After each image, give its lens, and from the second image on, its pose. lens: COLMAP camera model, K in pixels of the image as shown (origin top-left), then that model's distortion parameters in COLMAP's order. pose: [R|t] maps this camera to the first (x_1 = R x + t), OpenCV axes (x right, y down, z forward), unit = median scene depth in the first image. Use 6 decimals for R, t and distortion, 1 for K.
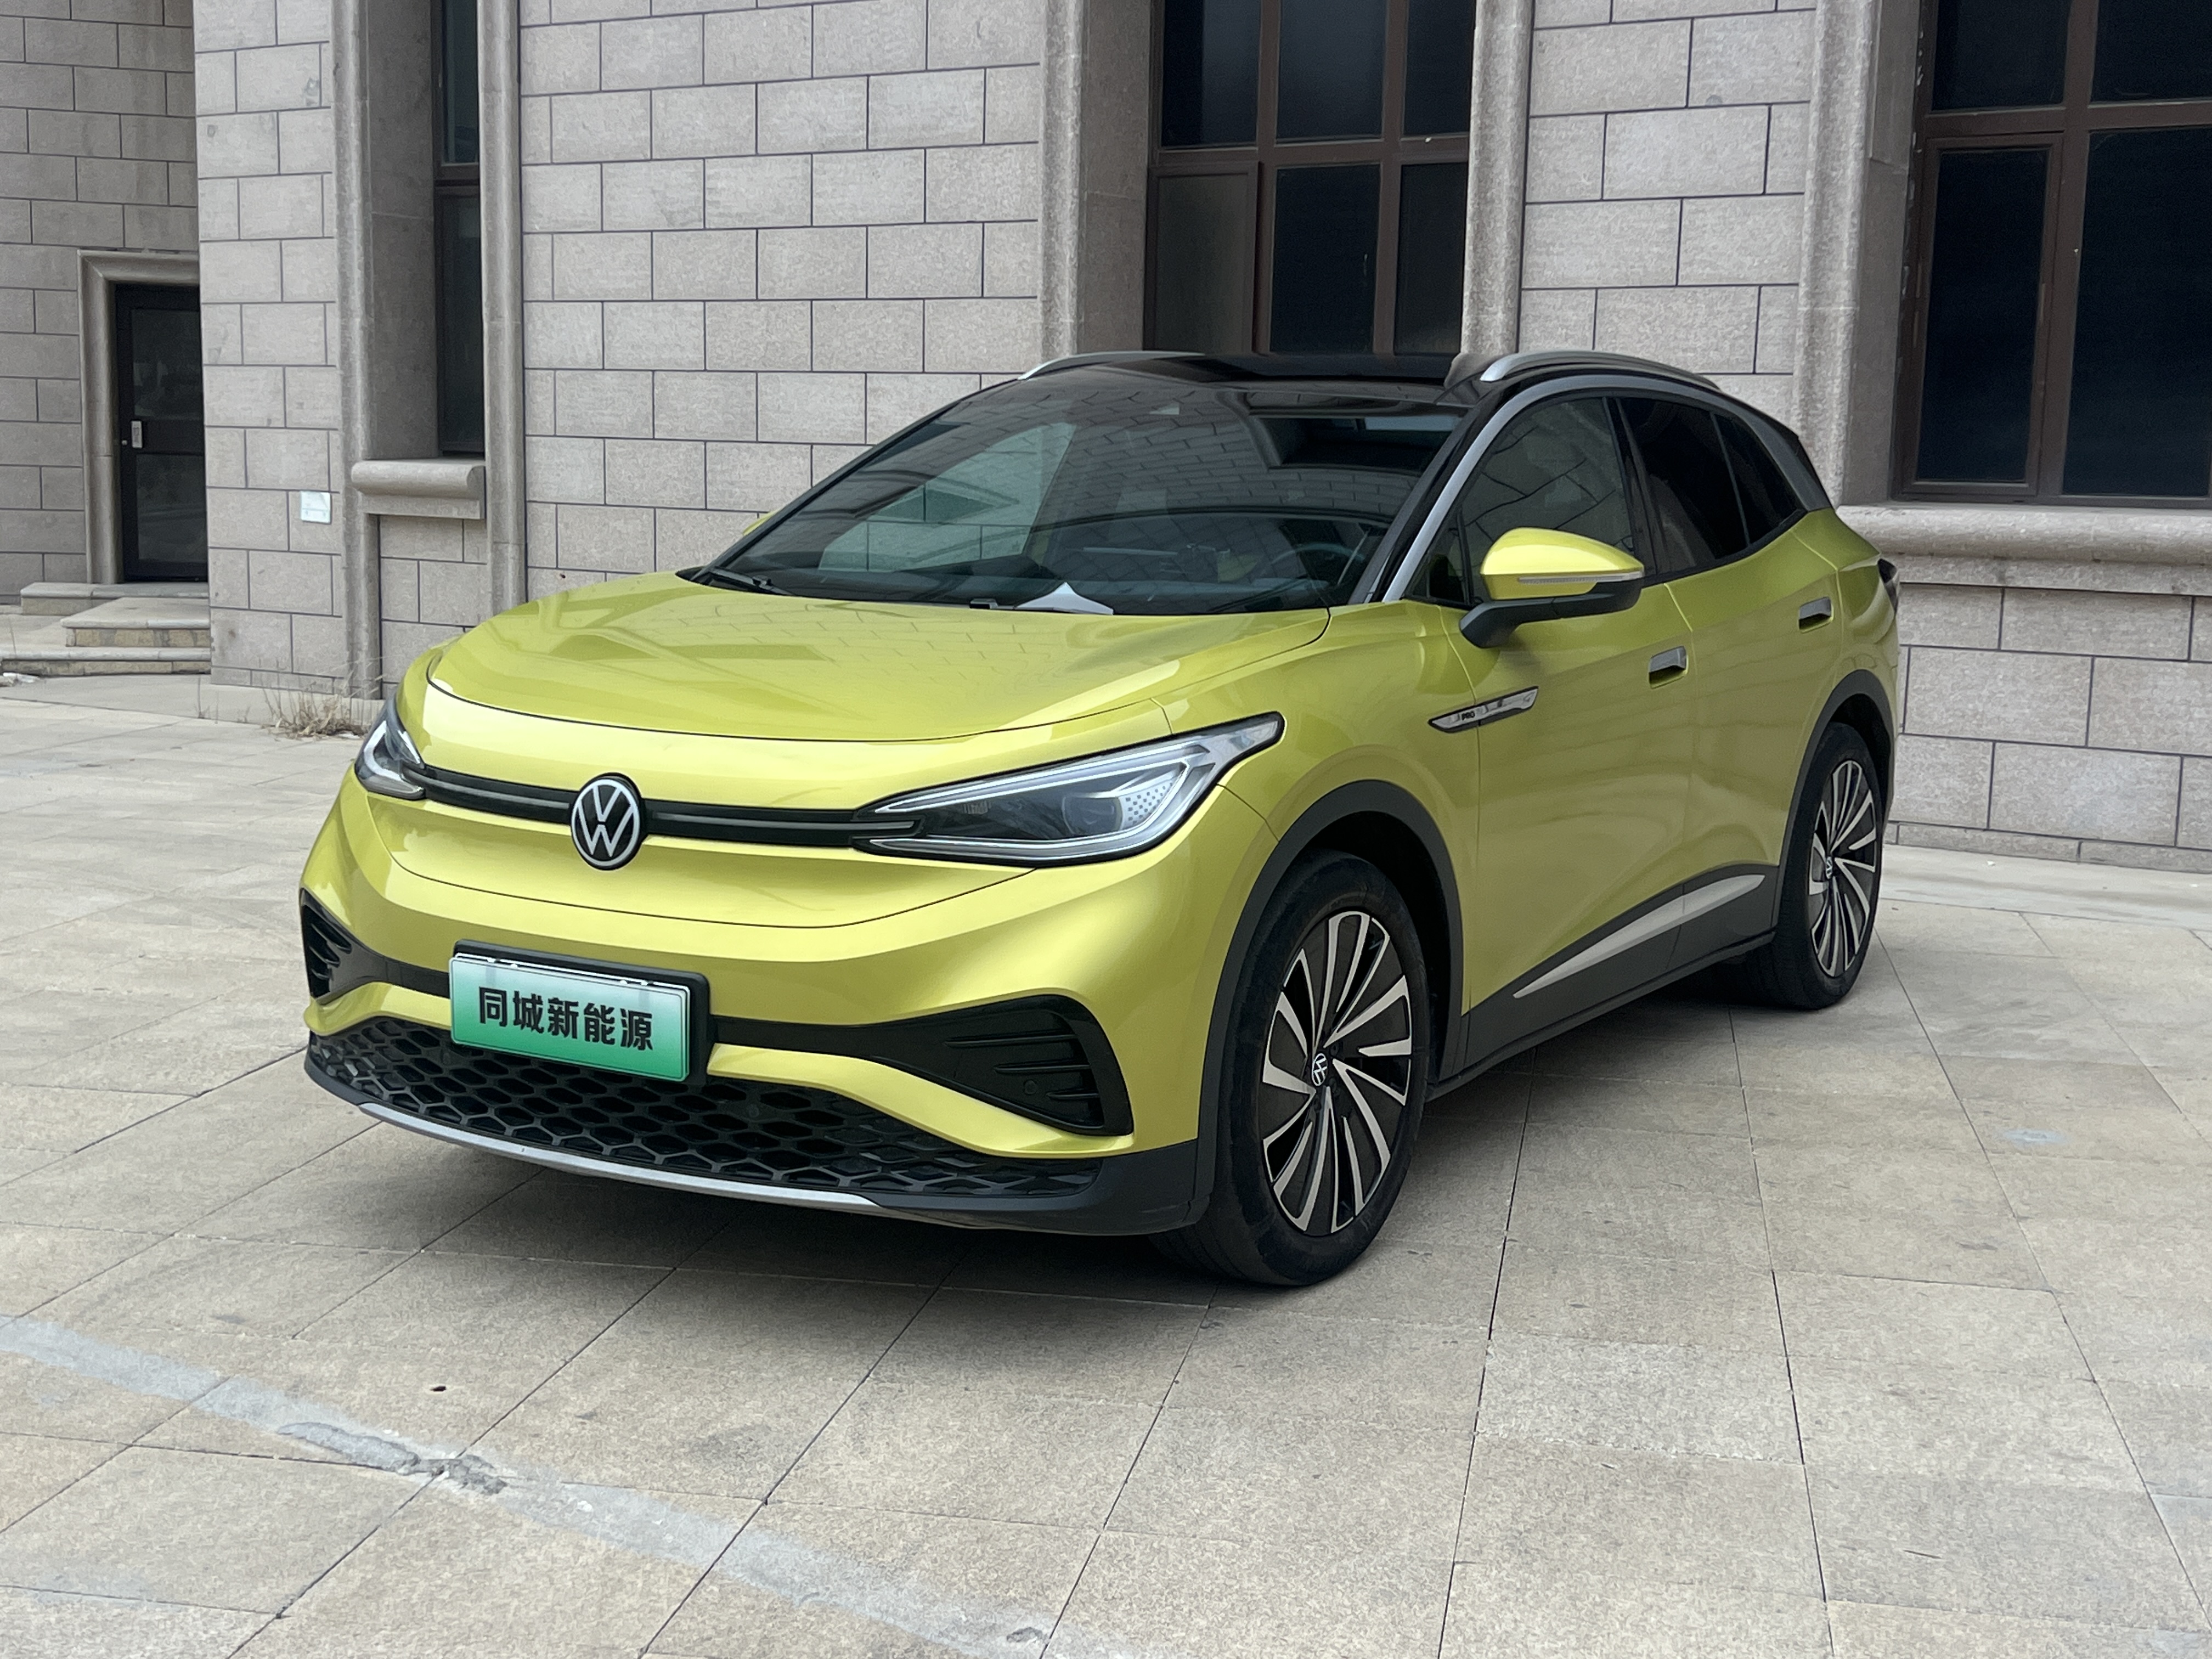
lens RADIAL K [[2726.8, 0, 1126.2], [0, 2726.8, 841.5], [0, 0, 1]] dist [0.055514, 0.000000]
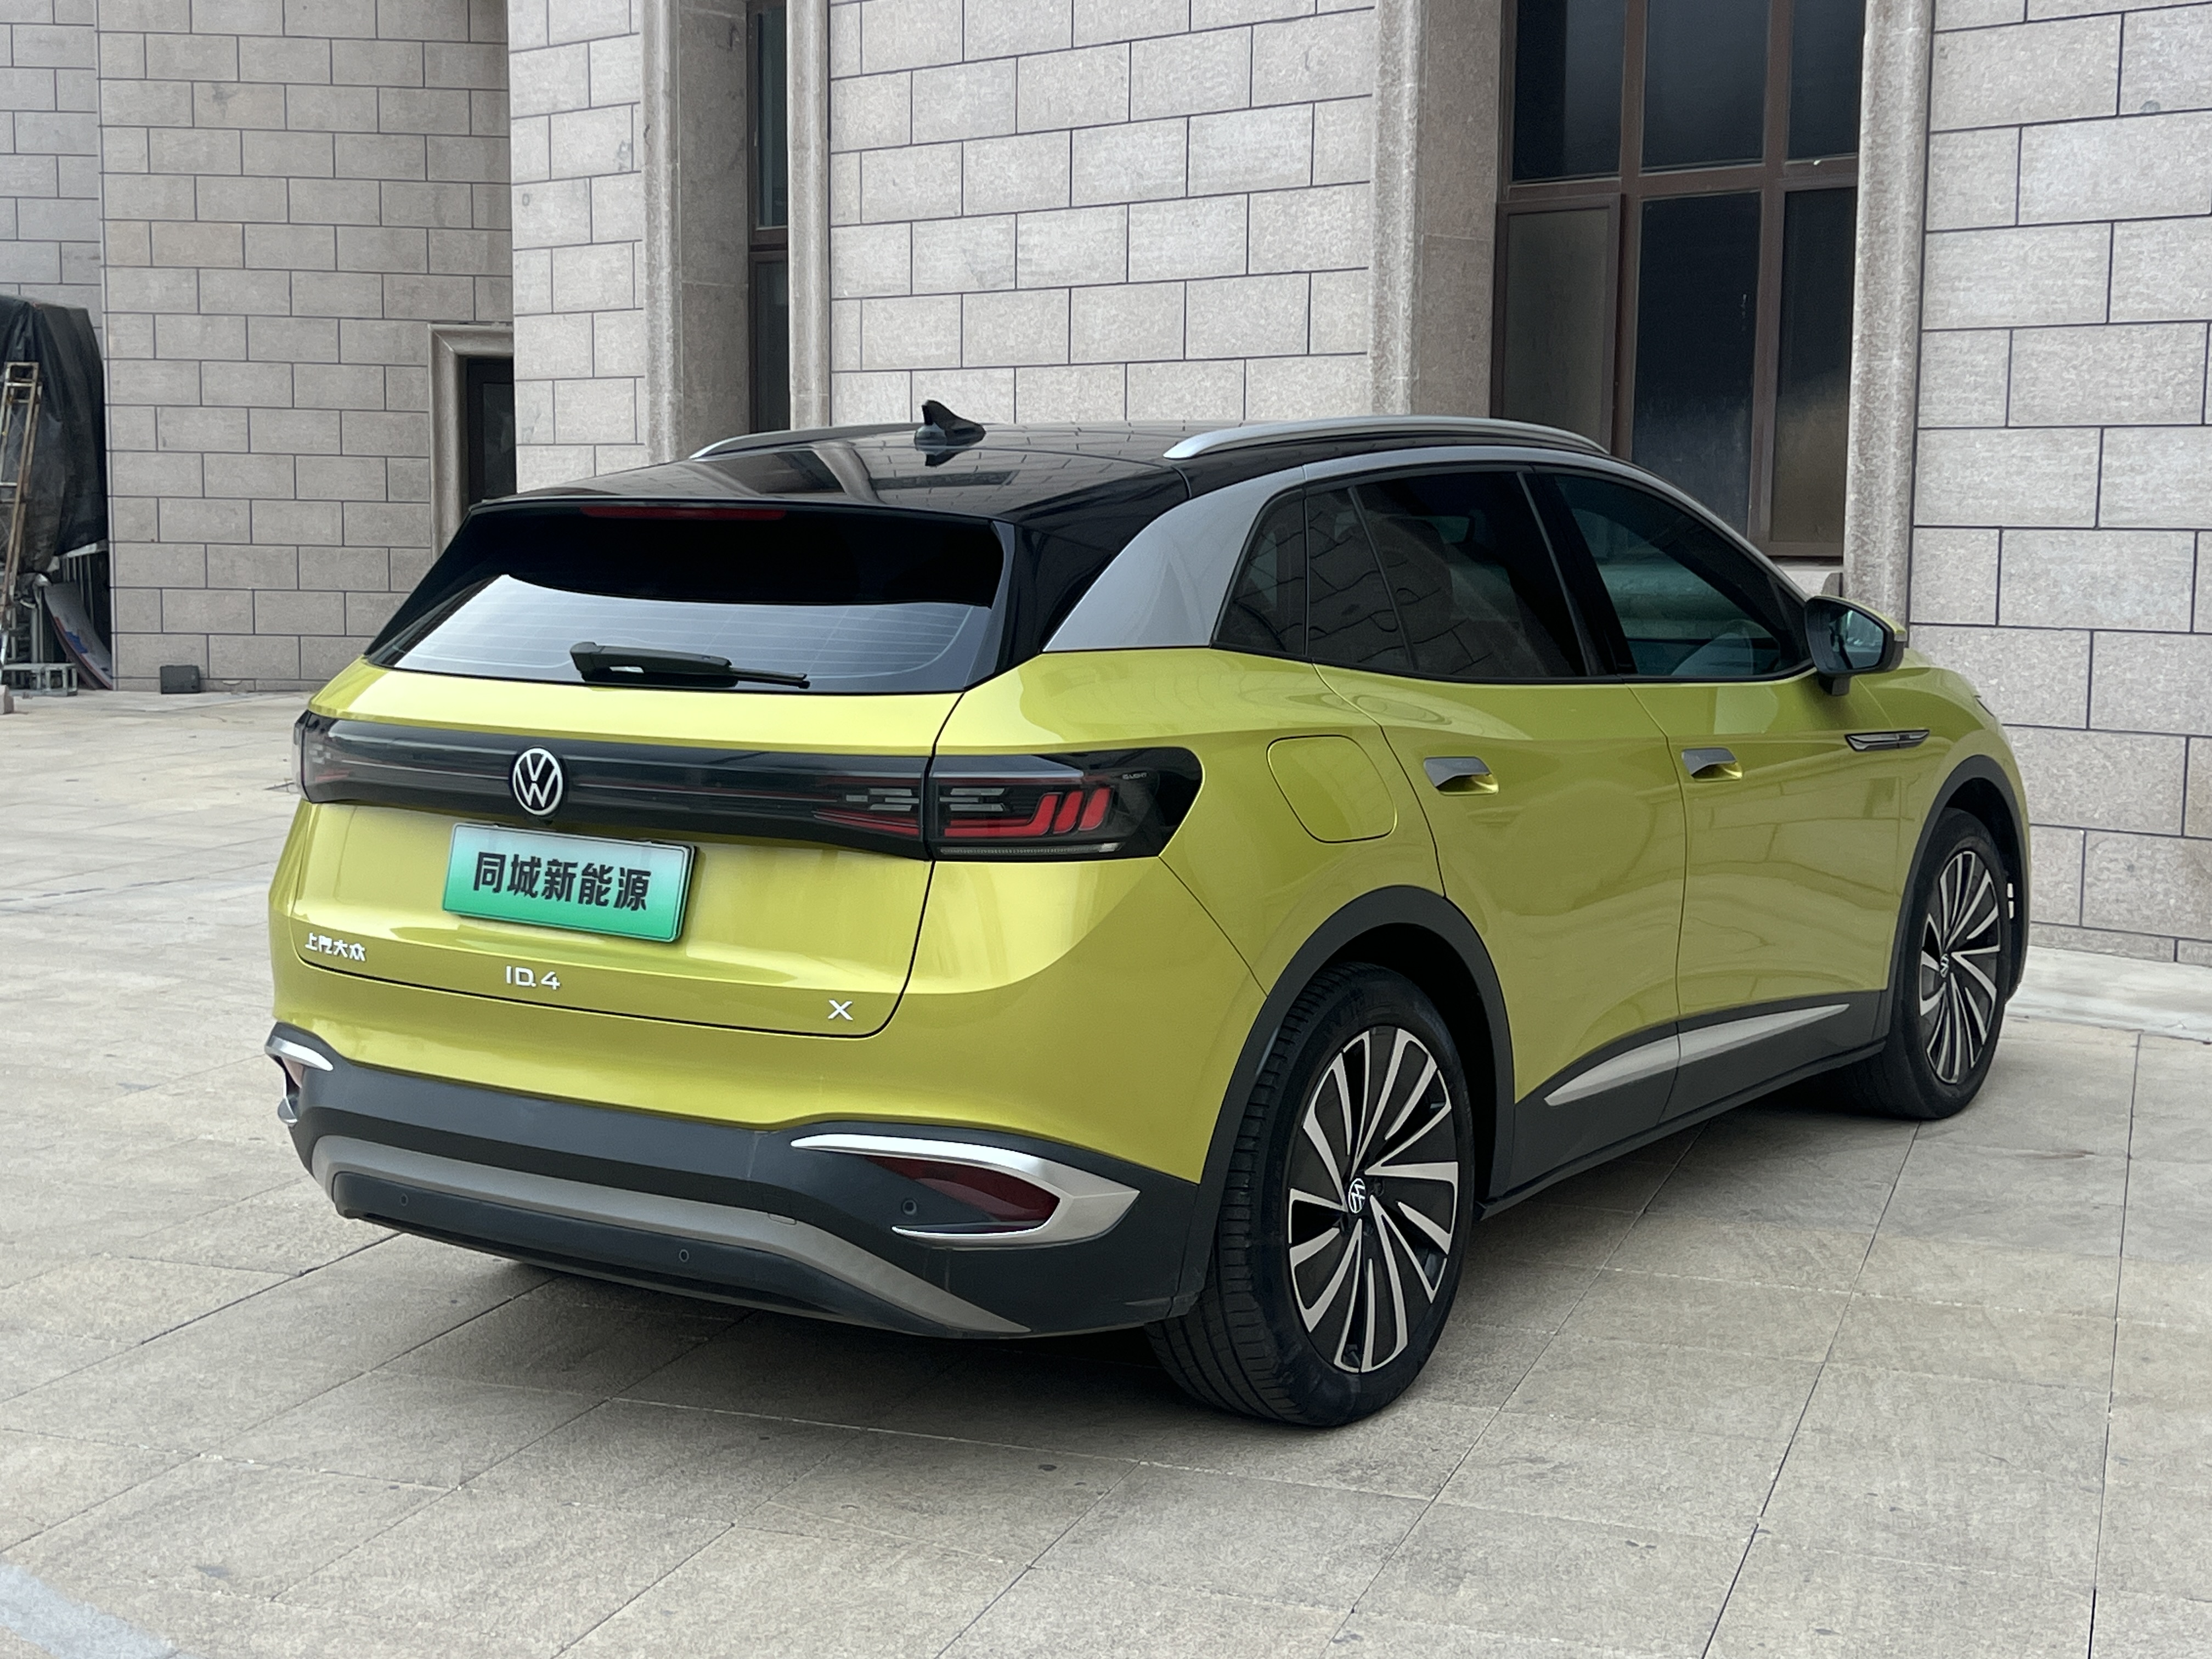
lens RADIAL K [[2924.7, 0, 1083.6], [0, 2924.7, 813.4], [0, 0, 1]] dist [0.055924, 0.000000]
pose [[0.985485, 0.003707, -0.169721, 0.043299], [-0.010138, 0.999262, -0.037044, -0.014189], [0.169459, 0.038227, 0.984796, 0.052686]]
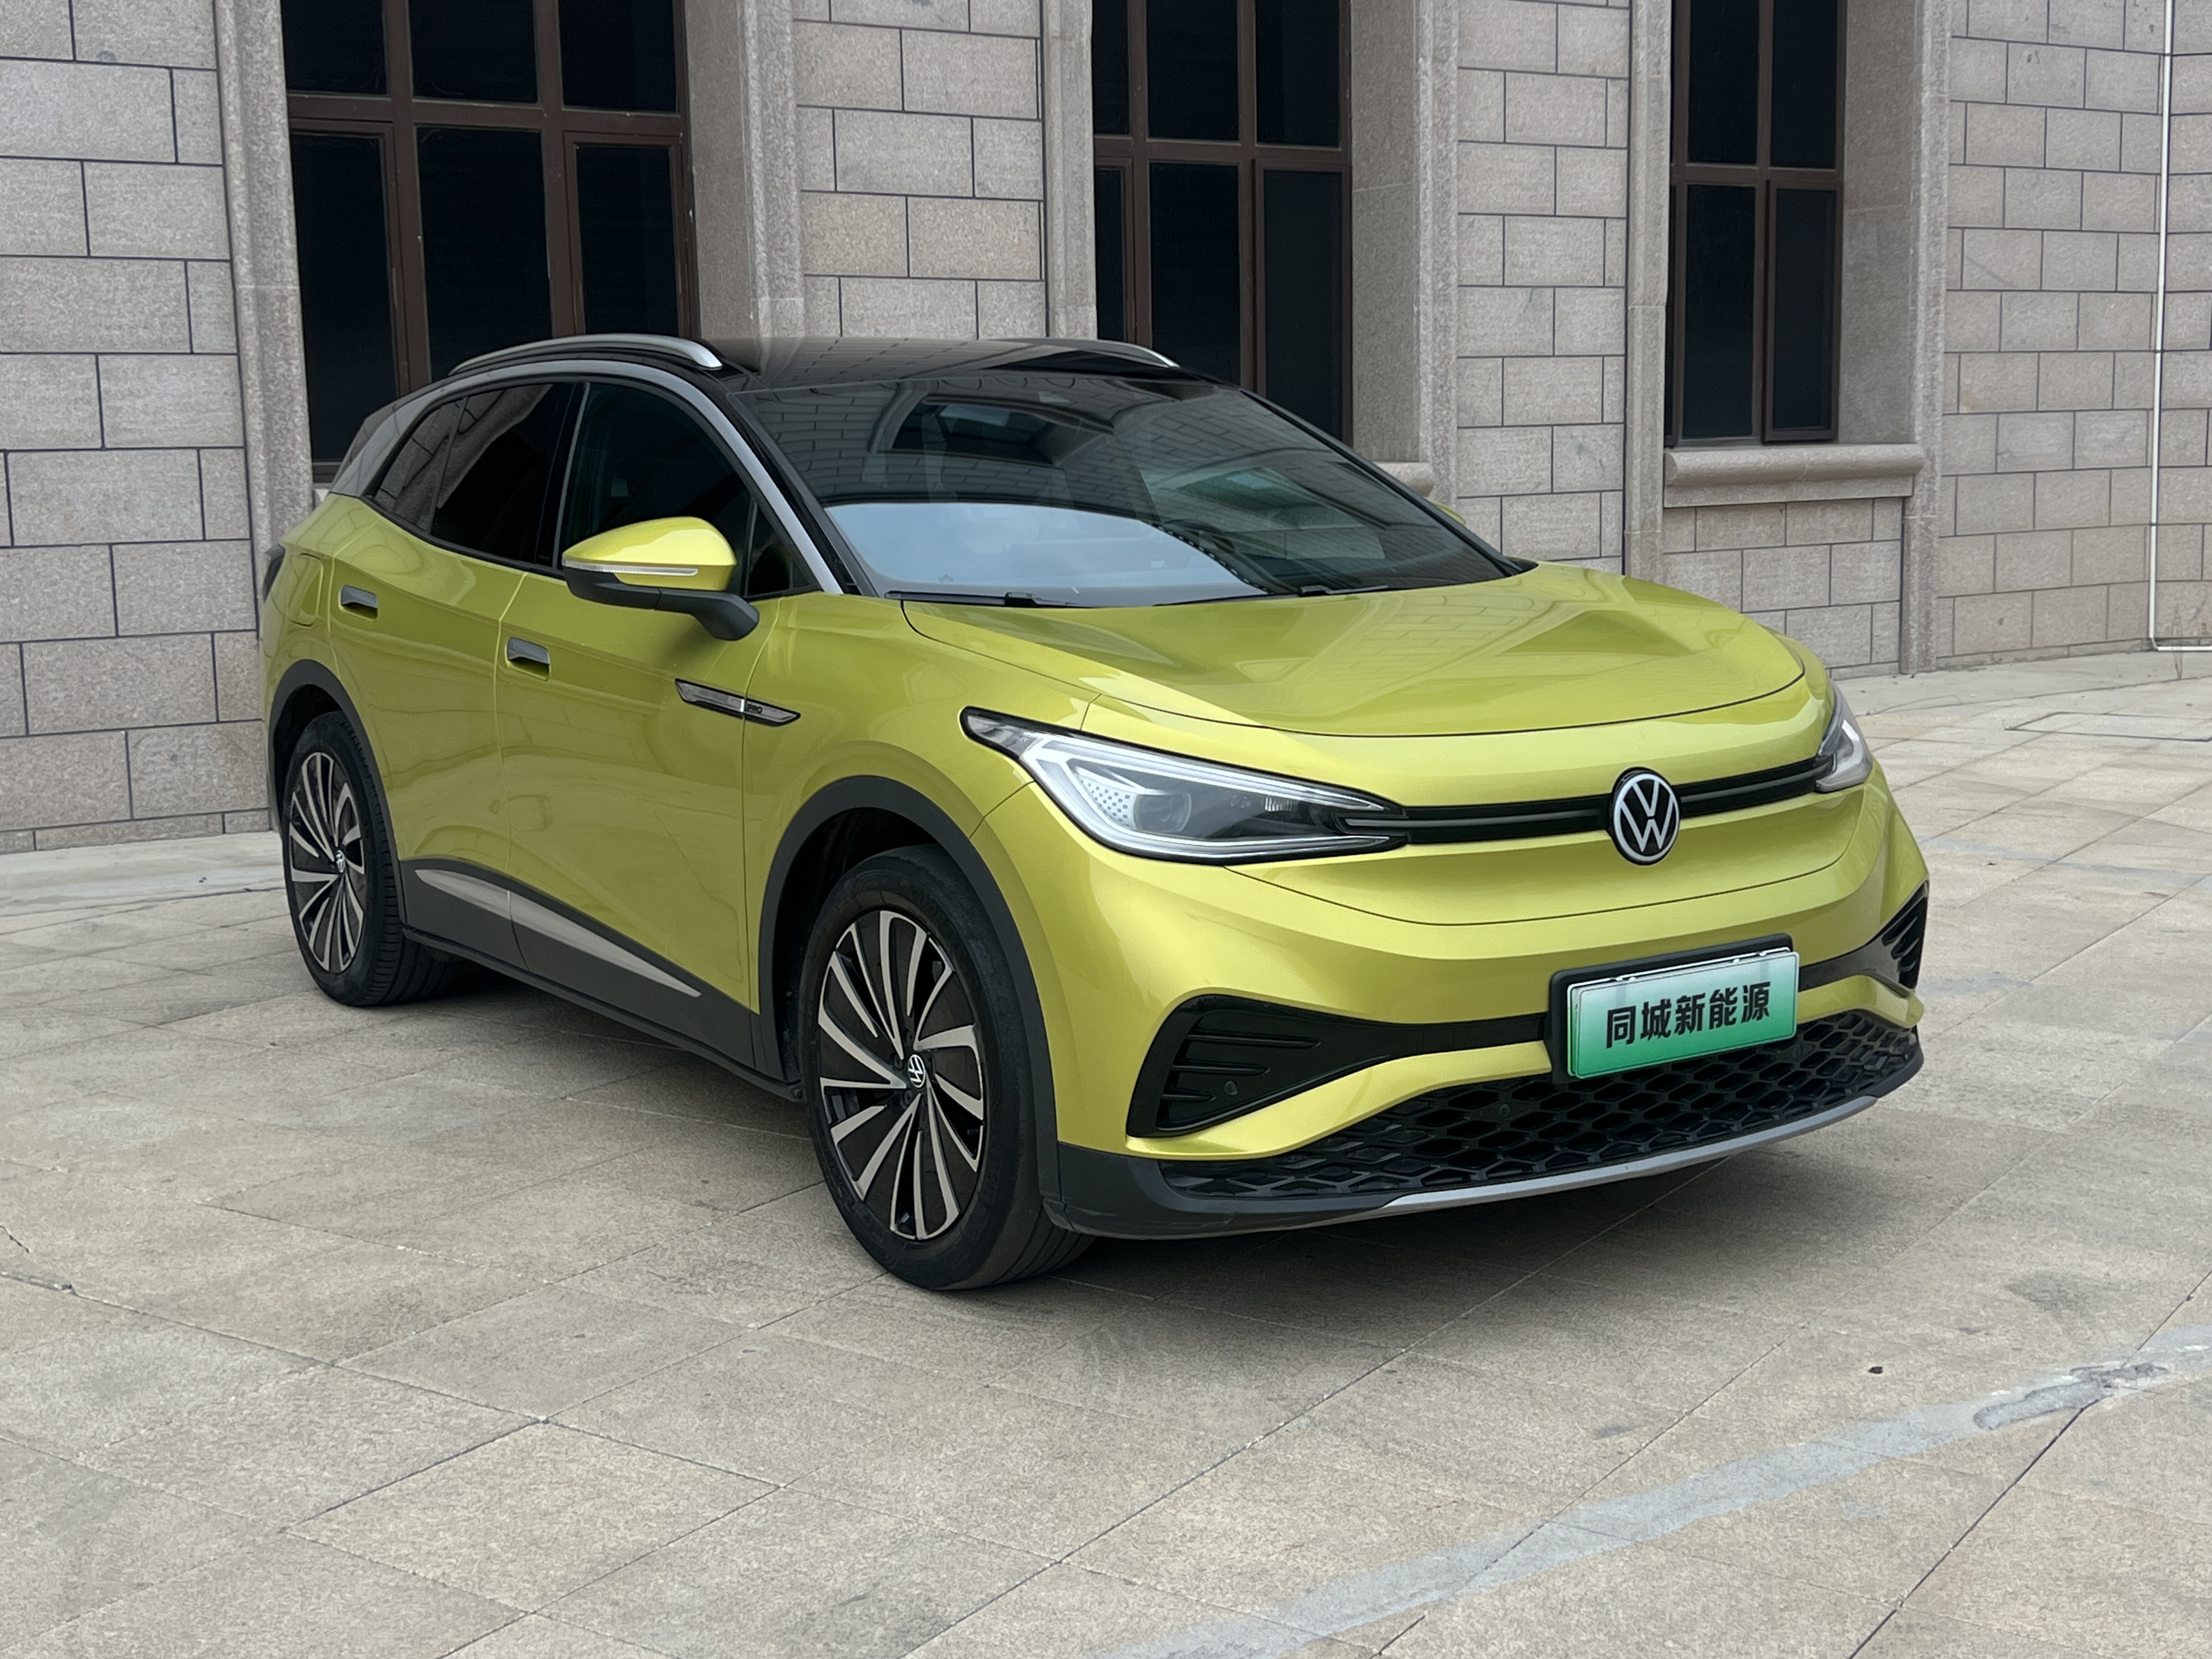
lens RADIAL K [[2726.8, 0, 1086.9], [0, 2726.8, 827.7], [0, 0, 1]] dist [0.055514, 0.000000]
pose [[0.411341, -0.158753, 0.897550, -0.499224], [0.154539, 0.982606, 0.102973, -0.058594], [-0.898285, 0.096350, 0.428719, 0.323461]]
